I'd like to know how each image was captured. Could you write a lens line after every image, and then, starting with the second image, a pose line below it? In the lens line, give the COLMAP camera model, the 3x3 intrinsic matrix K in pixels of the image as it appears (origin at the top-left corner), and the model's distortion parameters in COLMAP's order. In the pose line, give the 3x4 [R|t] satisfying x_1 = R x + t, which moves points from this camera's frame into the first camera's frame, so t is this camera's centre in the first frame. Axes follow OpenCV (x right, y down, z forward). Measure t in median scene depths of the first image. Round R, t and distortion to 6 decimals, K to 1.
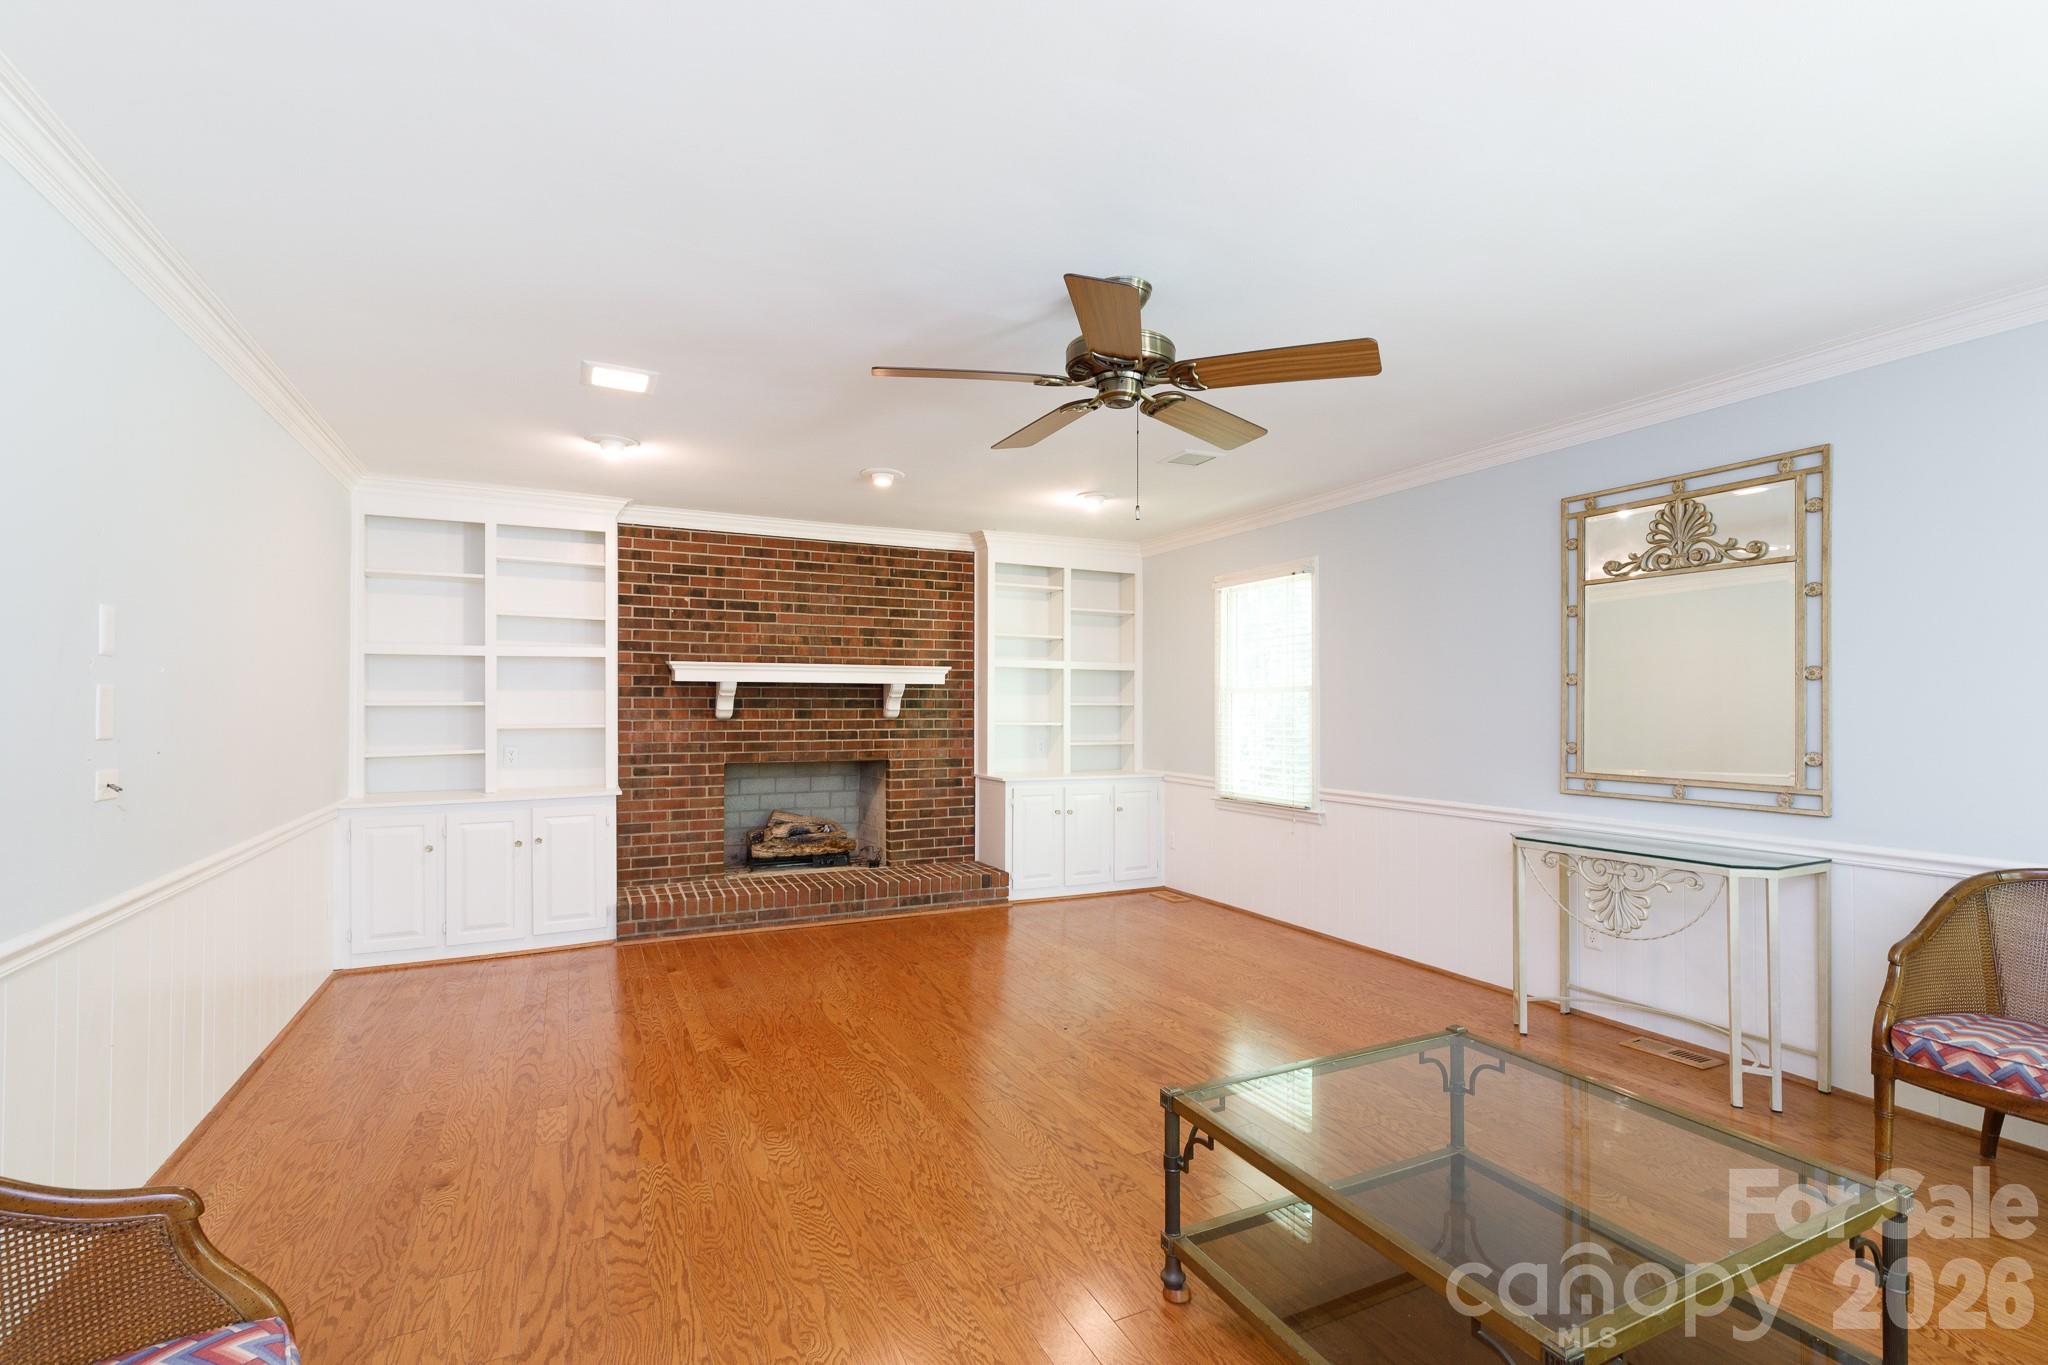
lens RADIAL K [[932.1, 0, 1024.2], [0, 932.1, 676.0], [0, 0, 1]] dist [0.004406, -0.000287]
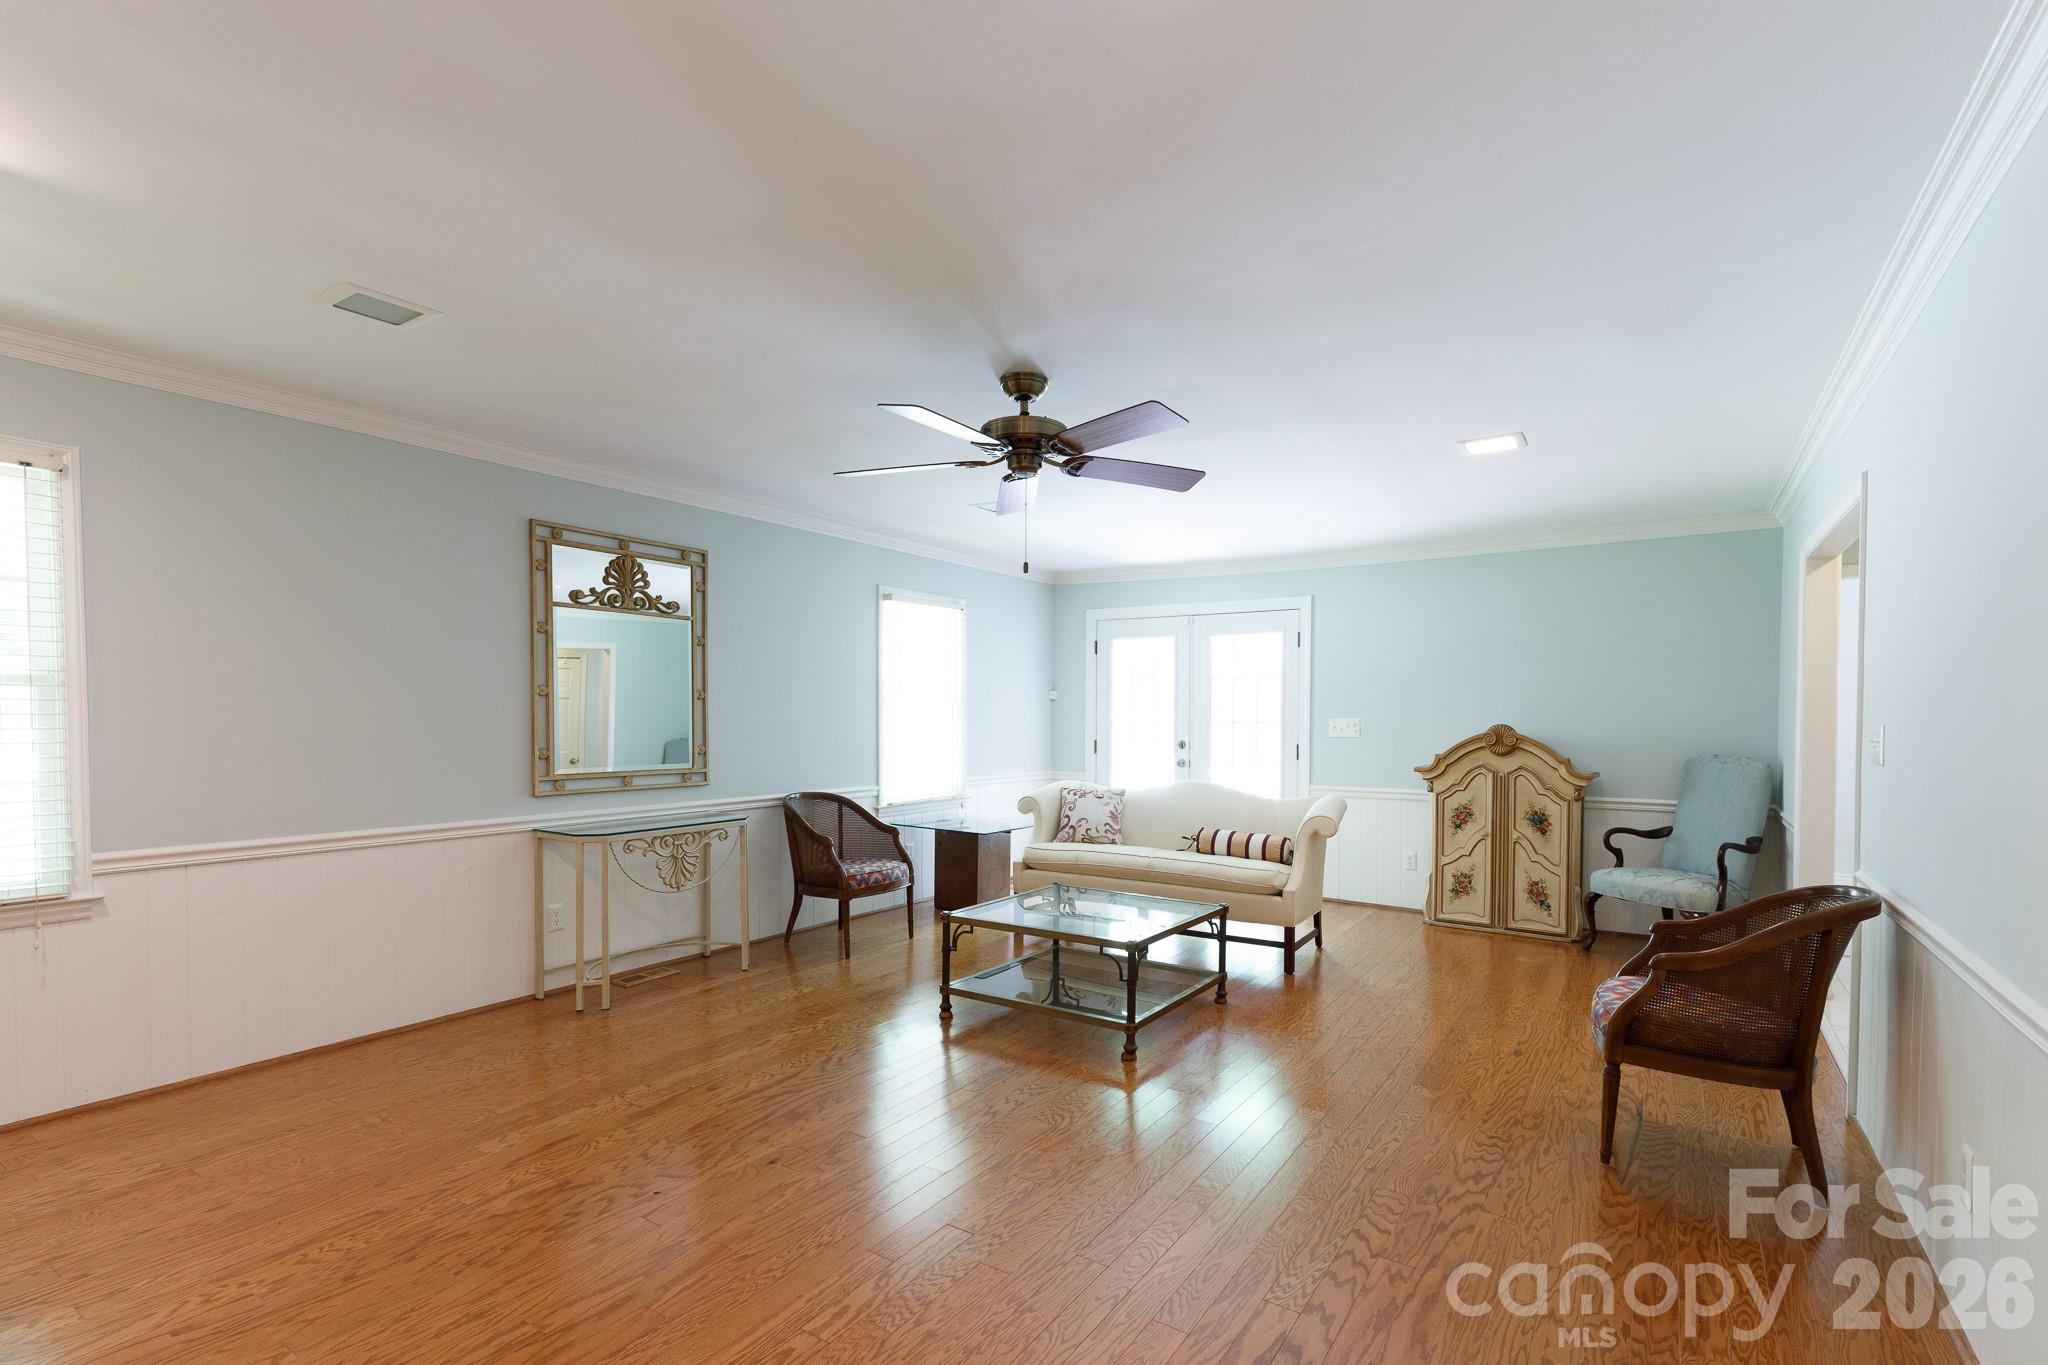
lens RADIAL K [[953.8, 0, 1026.0], [0, 953.8, 736.4], [0, 0, 1]] dist [0.011578, -0.000065]
pose [[-0.505289, -0.021708, 0.862677, -0.767458], [-0.033917, 0.999411, 0.005283, 0.036849], [-0.862283, -0.026590, -0.505728, 1.263080]]
